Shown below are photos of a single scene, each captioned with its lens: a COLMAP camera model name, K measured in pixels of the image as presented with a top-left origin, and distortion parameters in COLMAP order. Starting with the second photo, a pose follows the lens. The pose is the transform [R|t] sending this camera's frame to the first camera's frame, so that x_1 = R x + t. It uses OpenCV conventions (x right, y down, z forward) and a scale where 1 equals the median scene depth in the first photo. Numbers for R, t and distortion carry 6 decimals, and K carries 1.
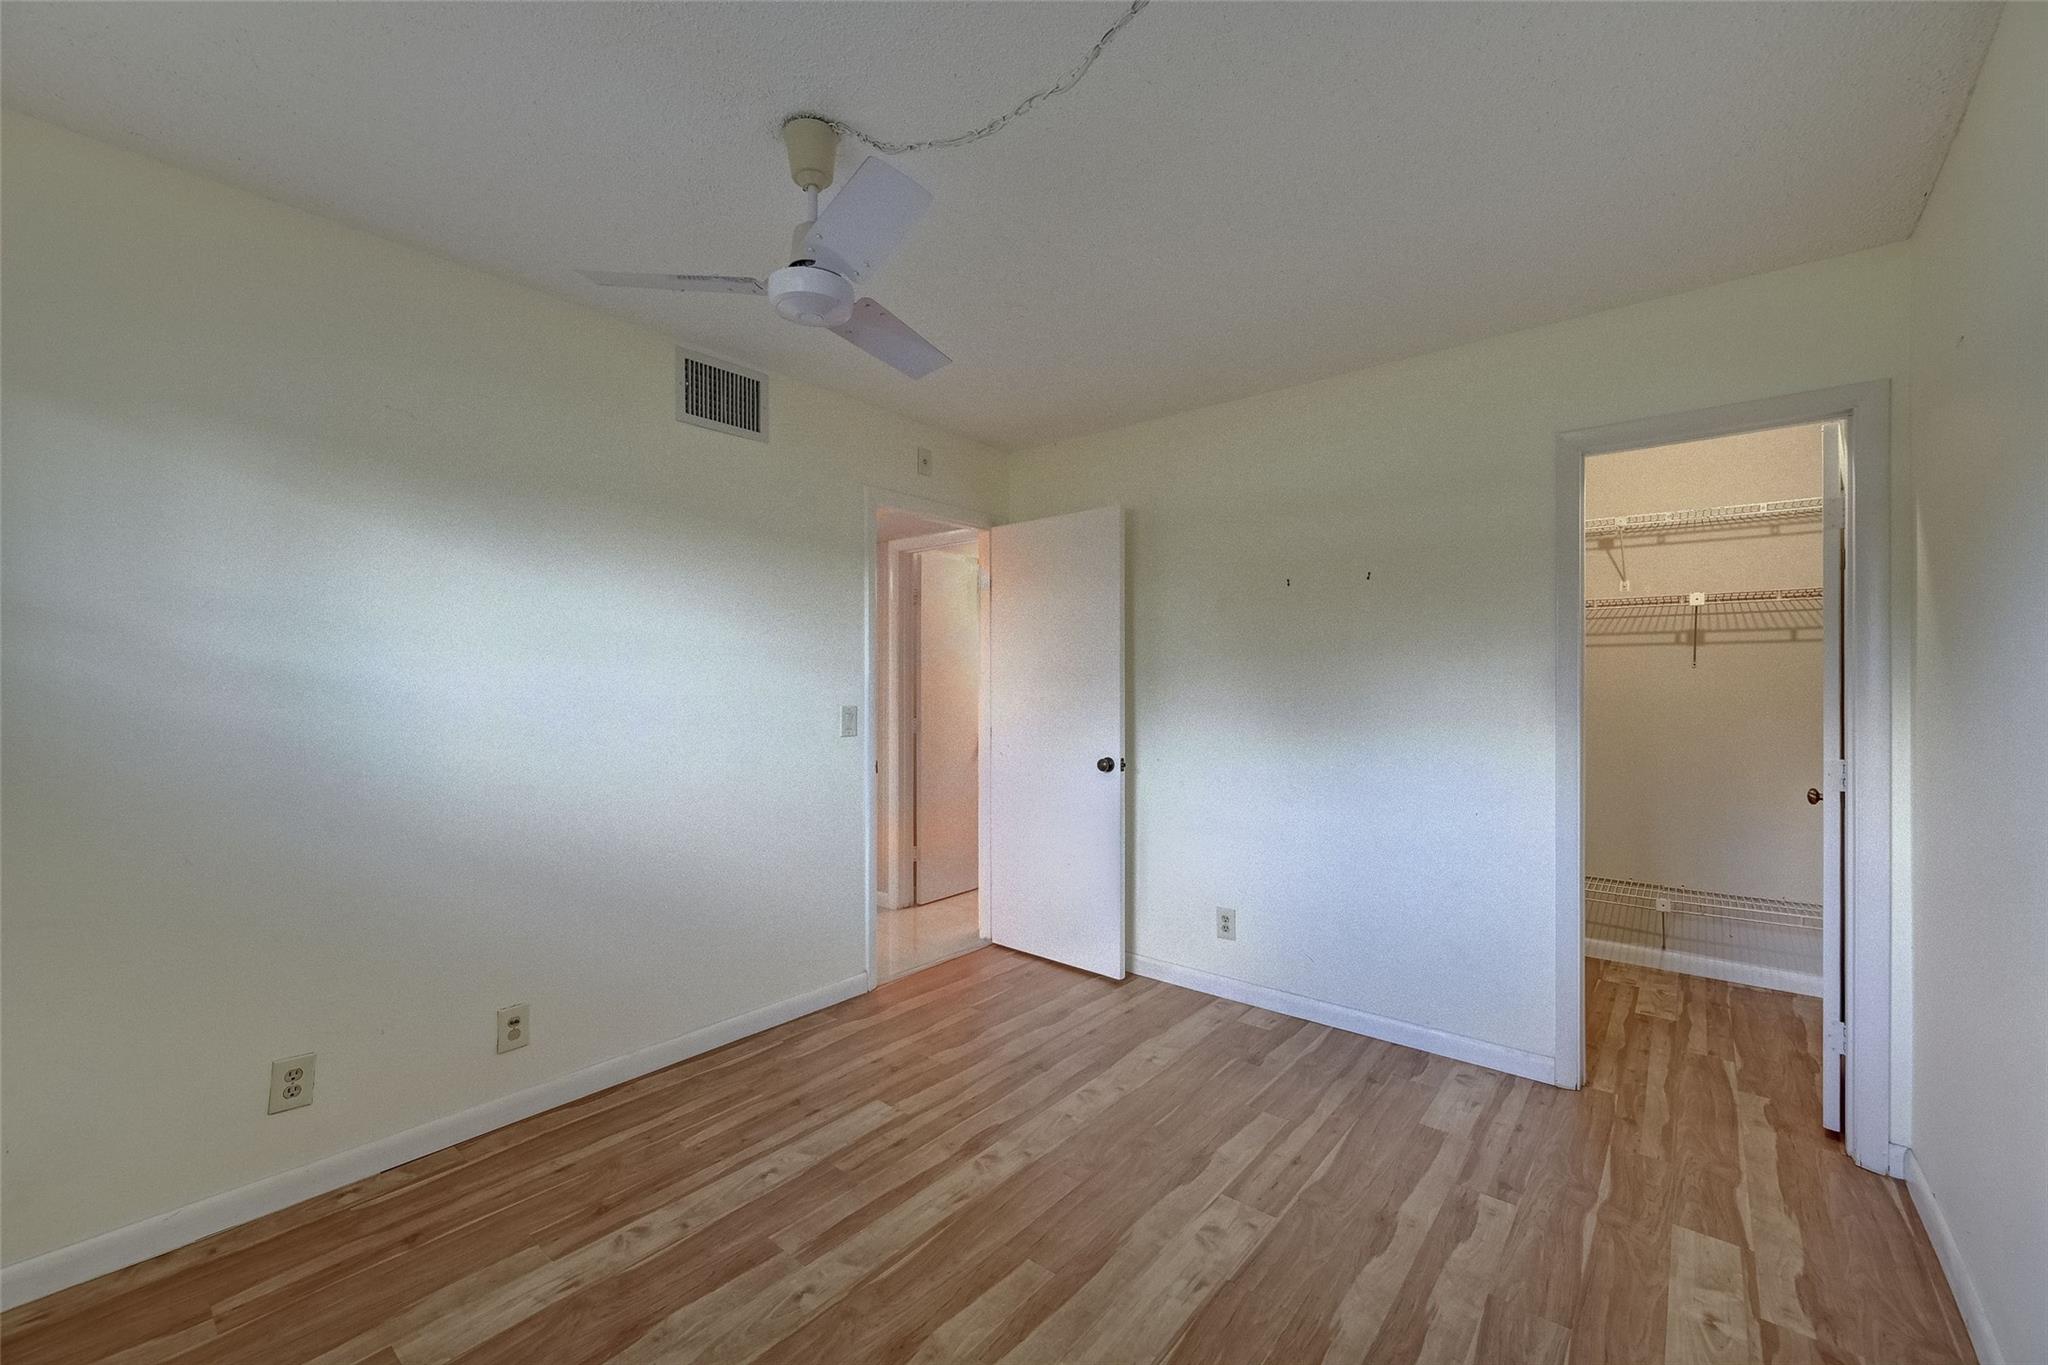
lens RADIAL K [[806.2, 0, 1023.7], [0, 806.2, 688.1], [0, 0, 1]] dist [-0.003840, 0.001085]
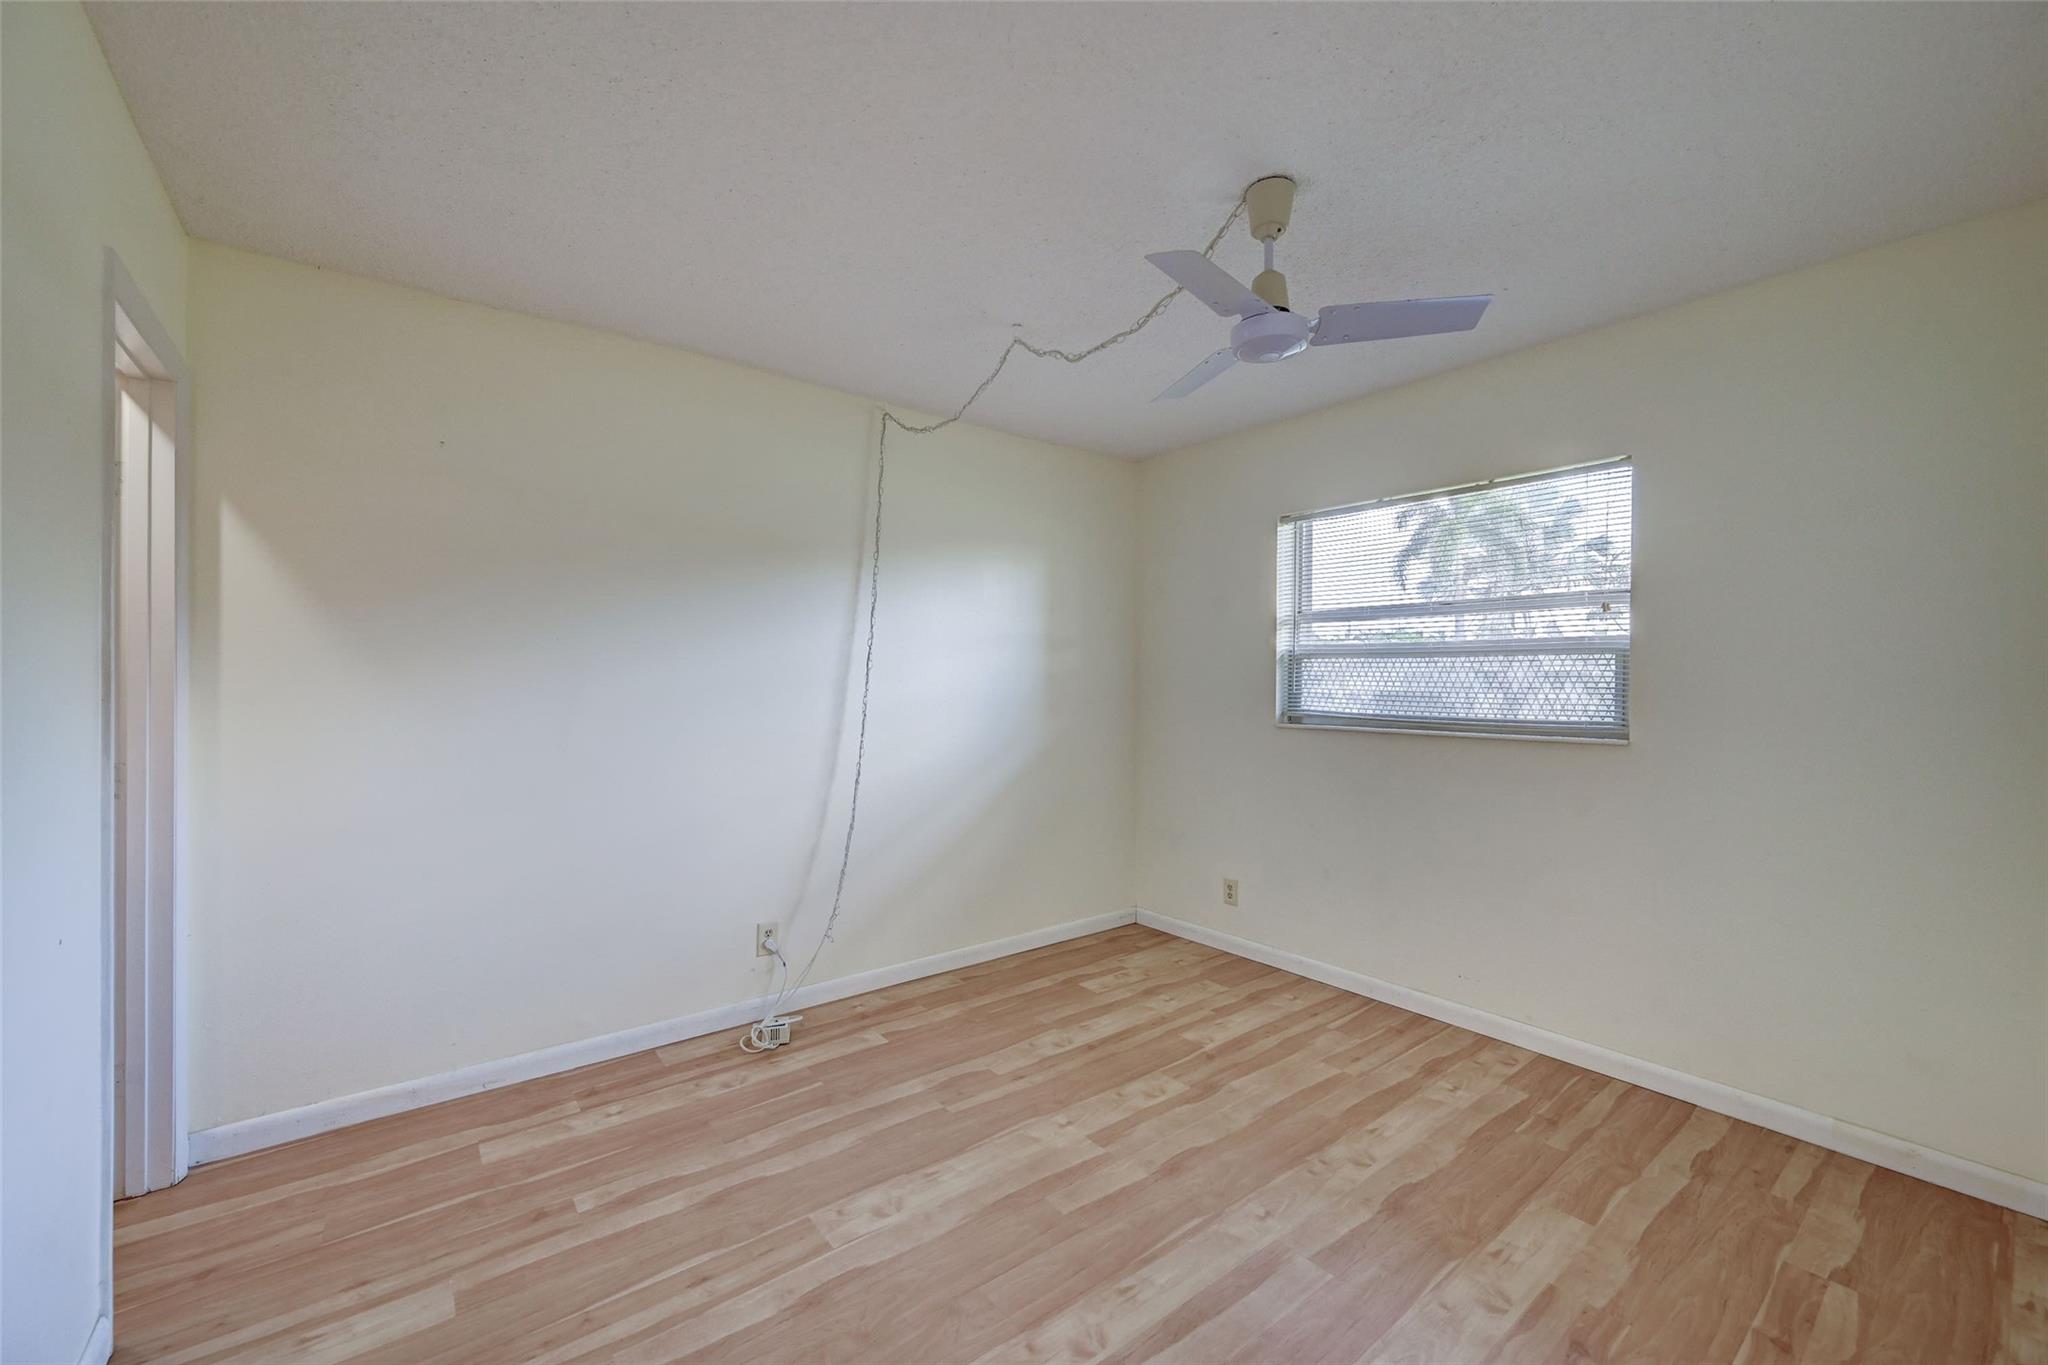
lens RADIAL K [[806.2, 0, 1022.6], [0, 806.2, 679.3], [0, 0, 1]] dist [-0.003840, 0.001085]
pose [[-0.976729, -0.006861, 0.214366, -0.157797], [-0.007155, 0.999974, -0.000593, -0.009073], [-0.214356, -0.002113, -0.976753, 1.963572]]
